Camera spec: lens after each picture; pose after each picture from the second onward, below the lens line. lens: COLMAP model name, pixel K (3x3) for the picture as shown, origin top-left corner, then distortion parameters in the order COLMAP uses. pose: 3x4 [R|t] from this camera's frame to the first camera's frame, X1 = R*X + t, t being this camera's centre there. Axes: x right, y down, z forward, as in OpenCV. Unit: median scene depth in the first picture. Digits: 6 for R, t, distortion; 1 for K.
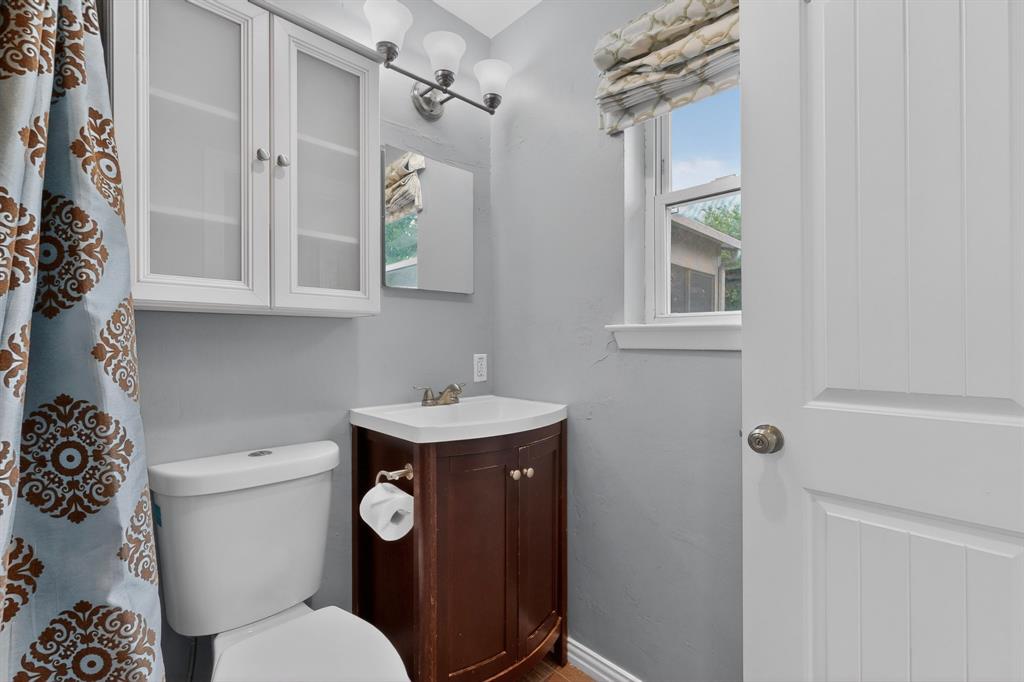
lens RADIAL K [[450.5, 0, 509.1], [0, 450.5, 340.6], [0, 0, 1]] dist [0.000699, -0.000700]
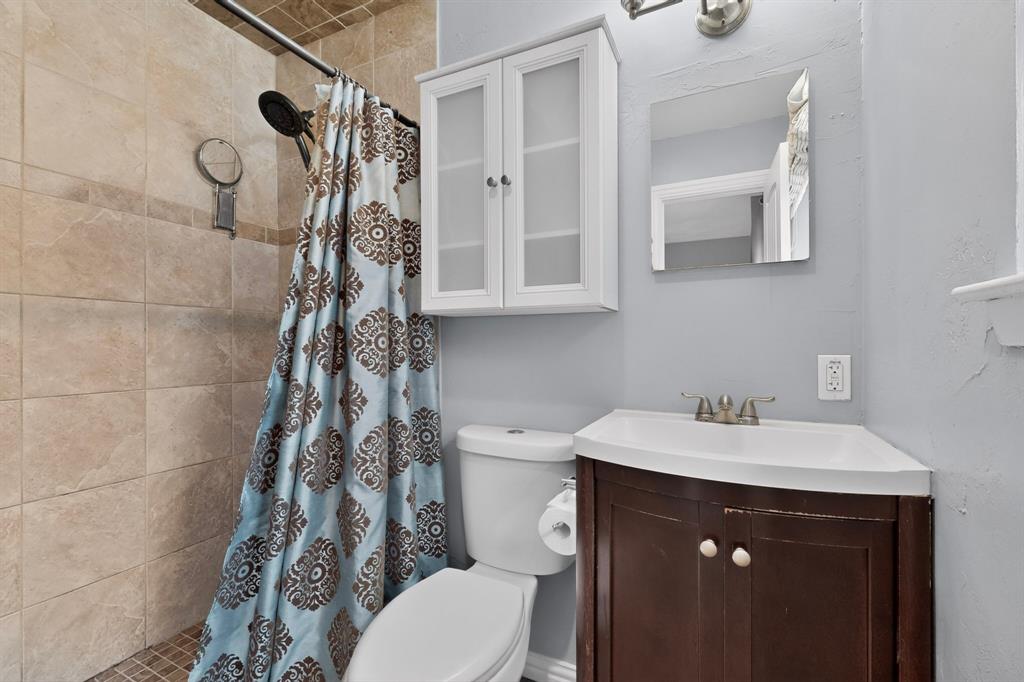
lens RADIAL K [[445.6, 0, 512.9], [0, 445.6, 340.8], [0, 0, 1]] dist [0.000843, 0.000401]
pose [[0.343740, -0.004723, -0.939053, 0.546069], [0.006019, 0.999978, -0.002826, 0.014761], [0.939045, -0.004681, 0.343761, 0.592637]]
